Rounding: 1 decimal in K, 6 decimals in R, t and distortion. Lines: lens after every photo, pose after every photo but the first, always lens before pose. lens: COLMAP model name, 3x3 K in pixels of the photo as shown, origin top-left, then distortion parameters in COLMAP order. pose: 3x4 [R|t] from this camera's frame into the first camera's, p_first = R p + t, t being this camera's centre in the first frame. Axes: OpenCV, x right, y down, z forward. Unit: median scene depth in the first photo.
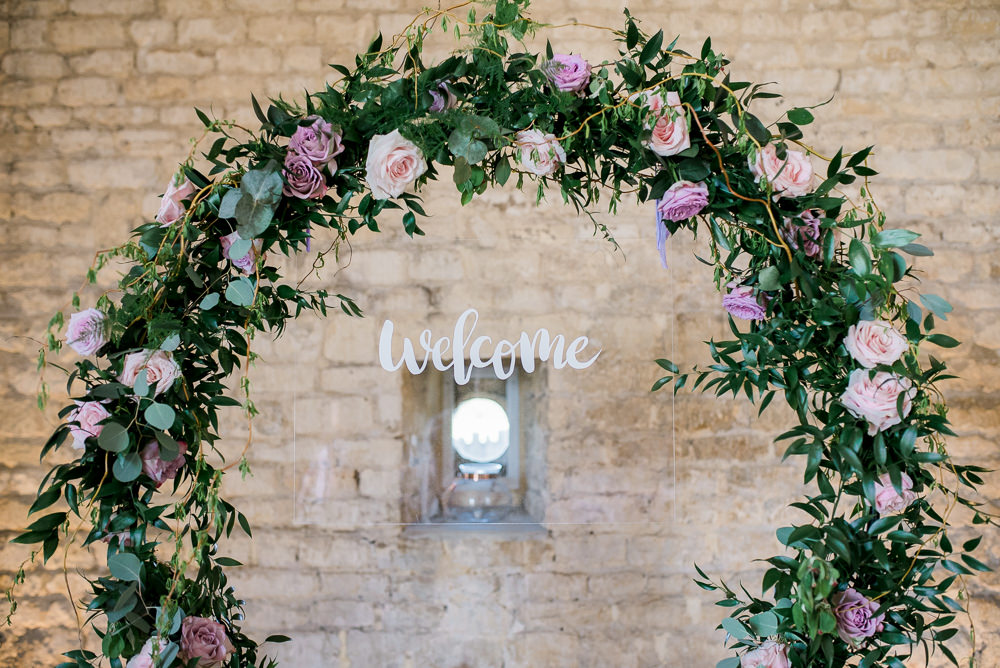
lens RADIAL K [[989.8, 0, 501.0], [0, 989.8, 305.4], [0, 0, 1]] dist [-0.074492, 0.113453]
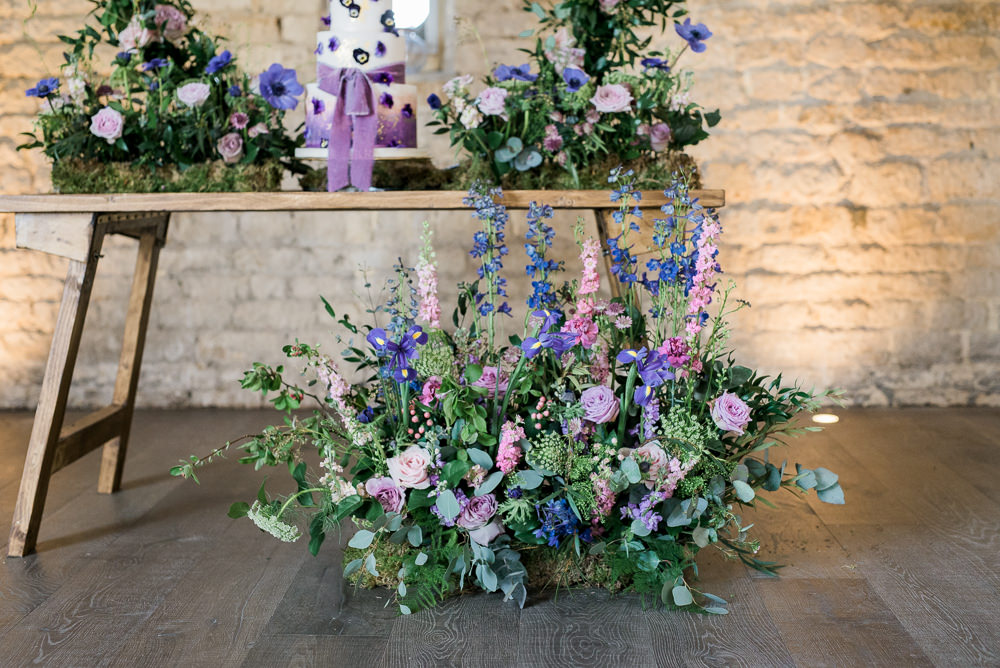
lens RADIAL K [[1453.7, 0, 500.0], [0, 1453.7, 334.0], [0, 0, 1]] dist [0.000059, 0.026749]
pose [[0.999990, -0.000755, -0.004519, 0.102689], [0.001657, 0.979149, 0.203137, 0.186069], [0.004271, -0.203142, 0.979140, -0.626830]]
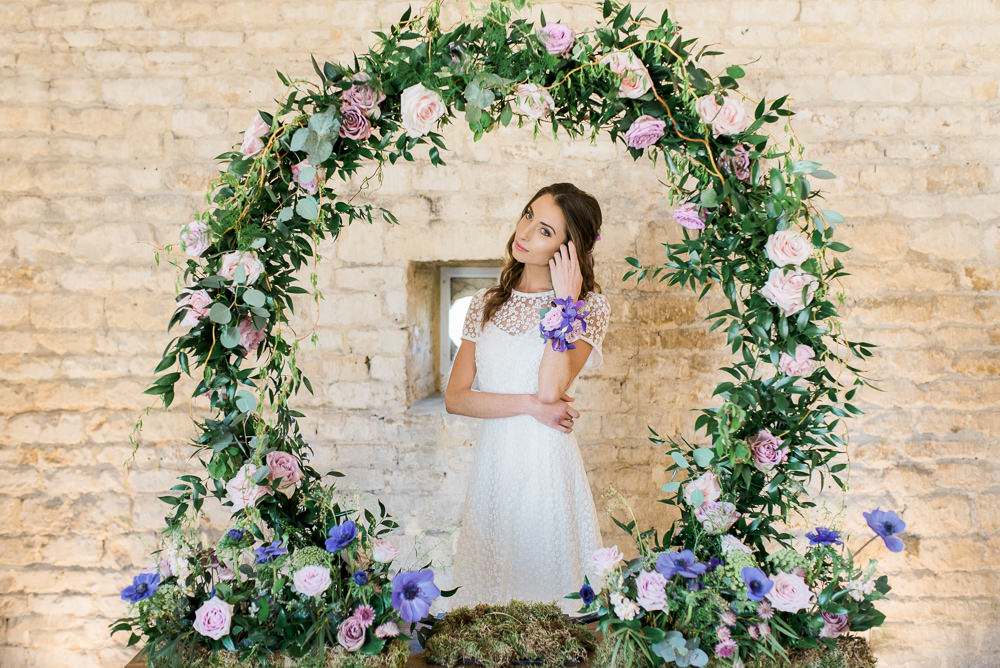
lens RADIAL K [[1046.7, 0, 491.2], [0, 1046.7, 315.9], [0, 0, 1]] dist [-0.006616, 0.032424]
pose [[0.999915, 0.003101, 0.012687, -0.018219], [-0.004422, 0.994413, 0.105463, -0.009546], [-0.012289, -0.105510, 0.994342, -0.211743]]
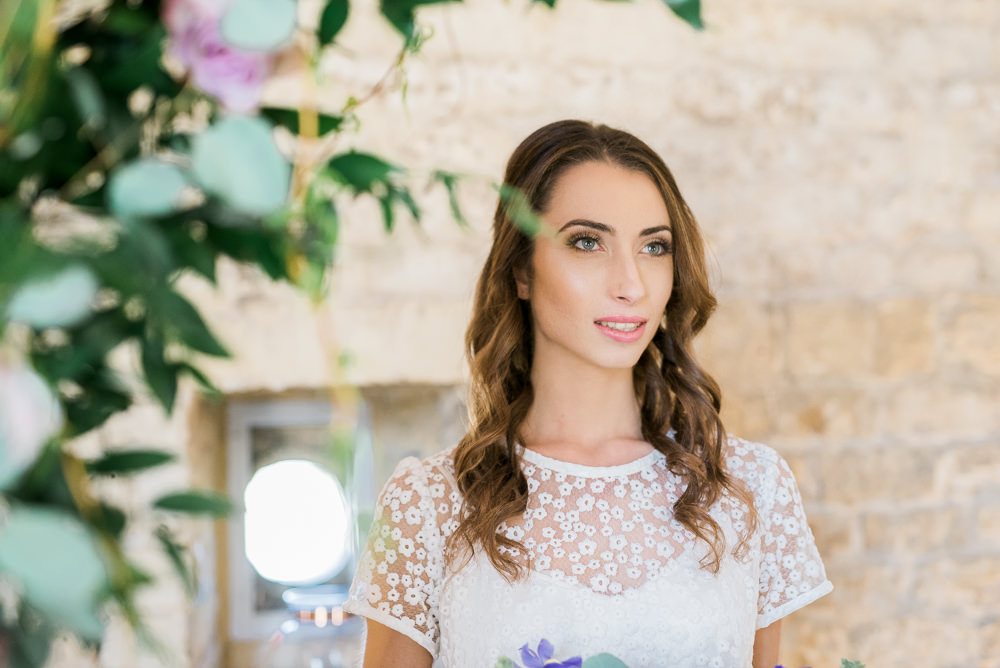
lens RADIAL K [[1453.7, 0, 500.0], [0, 1453.7, 334.0], [0, 0, 1]] dist [0.000059, 0.026749]
pose [[0.957514, -0.005985, 0.288324, -0.162517], [0.002403, 0.999916, 0.012774, 0.018164], [-0.288376, -0.011538, 0.957448, 0.261399]]
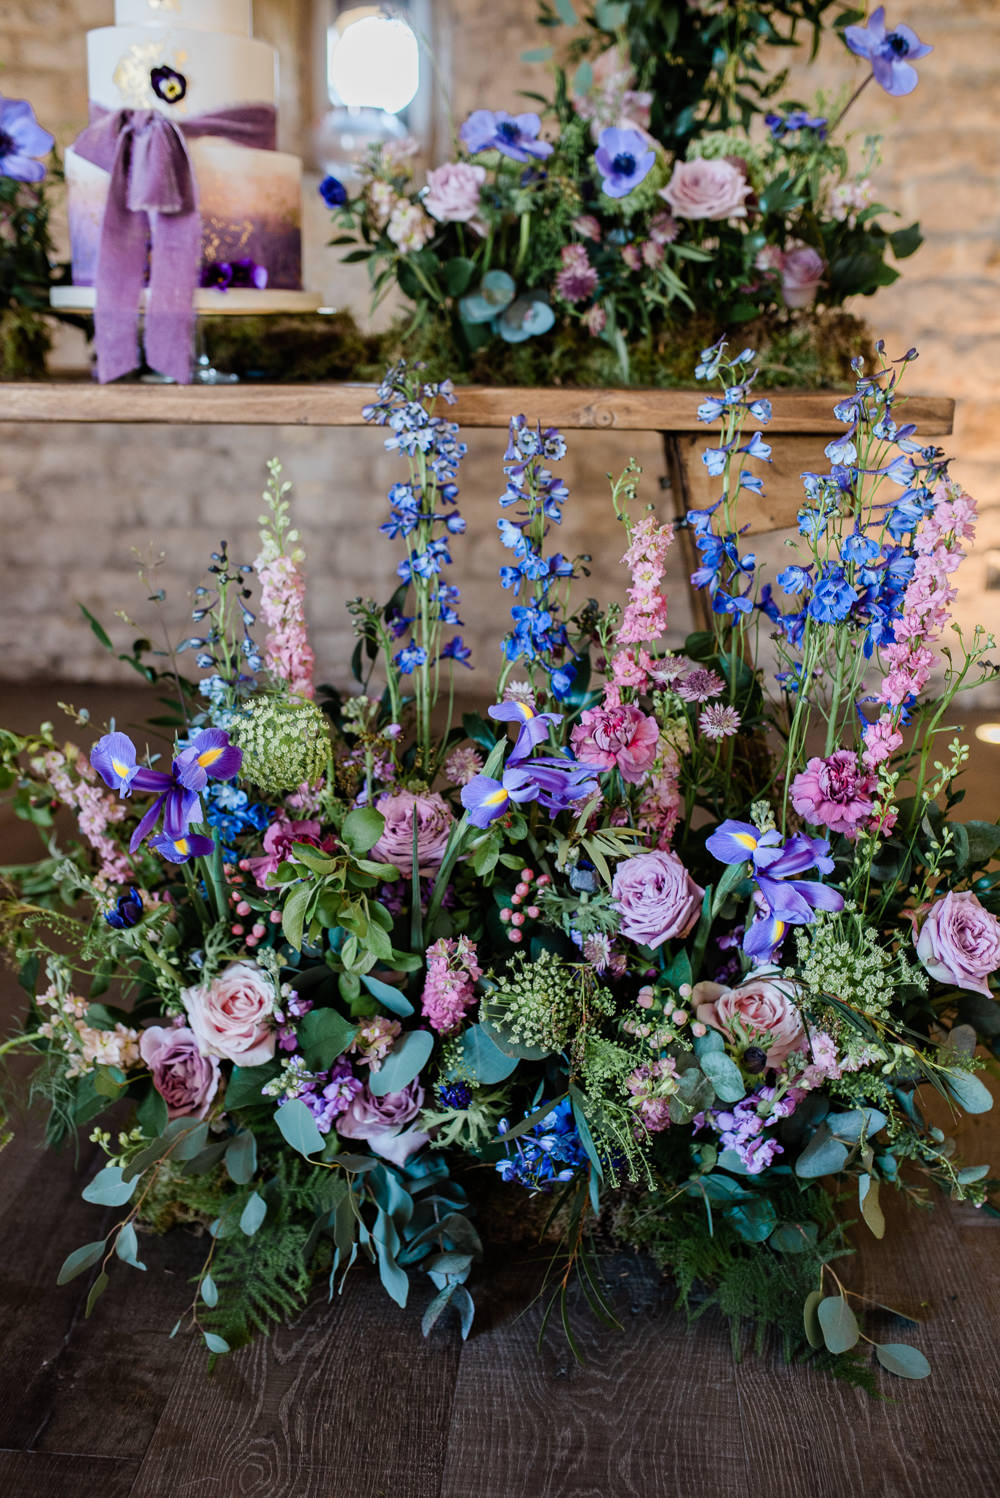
lens RADIAL K [[1503.1, 0, 500.0], [0, 1503.1, 749.0], [0, 0, 1]] dist [-0.077075, 0.147121]
pose [[0.998946, 0.027875, -0.036466, 0.132339], [-0.012923, 0.933135, 0.359294, 0.228782], [0.044043, -0.358444, 0.932512, -0.113991]]
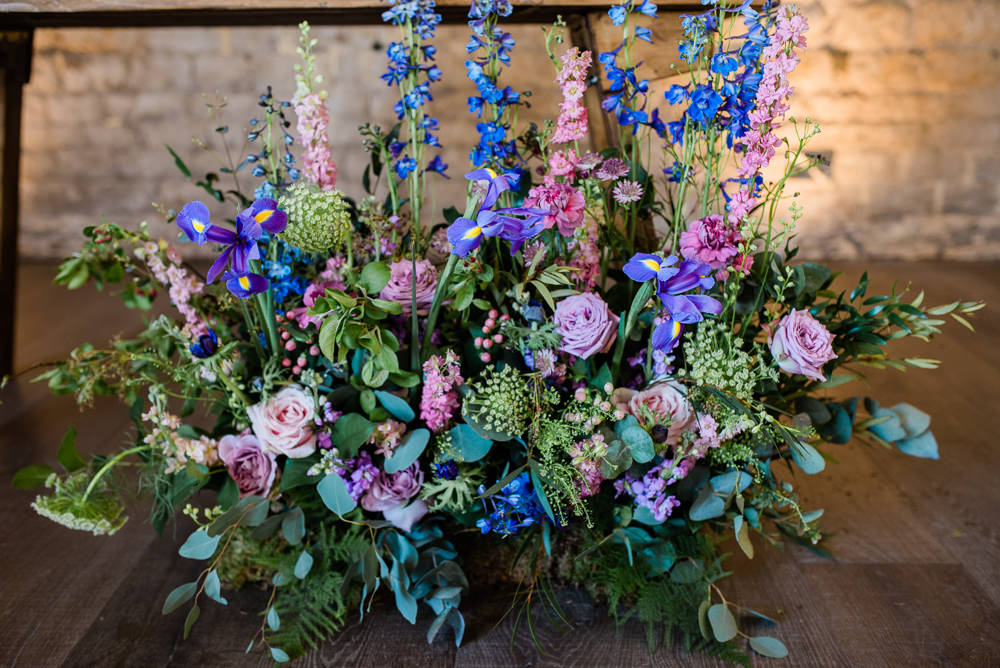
lens RADIAL K [[1003.4, 0, 500.0], [0, 1003.4, 334.0], [0, 0, 1]] dist [-0.077075, 0.147121]
pose [[0.999979, -0.000732, 0.006506, 0.125723], [-0.001646, 0.933673, 0.358123, 0.279113], [-0.006337, -0.358126, 0.933652, -0.105402]]
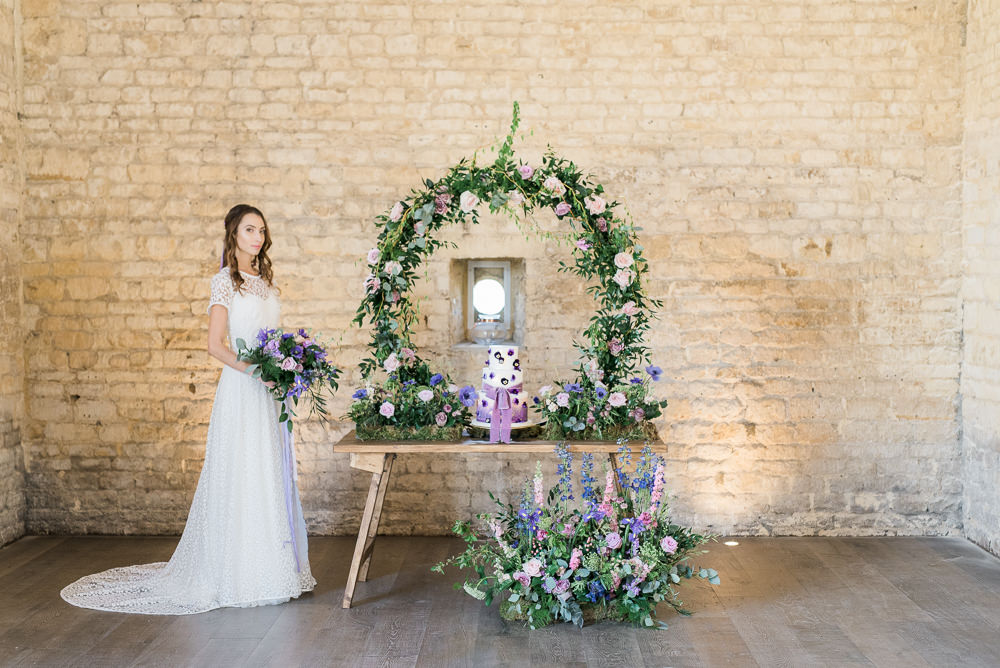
lens RADIAL K [[1431.2, 0, 502.8], [0, 1431.2, 368.6], [0, 0, 1]] dist [0.057972, 0.045231]
pose [[0.999929, 0.004143, 0.011185, -0.027281], [-0.005780, 0.988588, 0.150535, -0.153339], [-0.010434, -0.150589, 0.988541, -1.791643]]
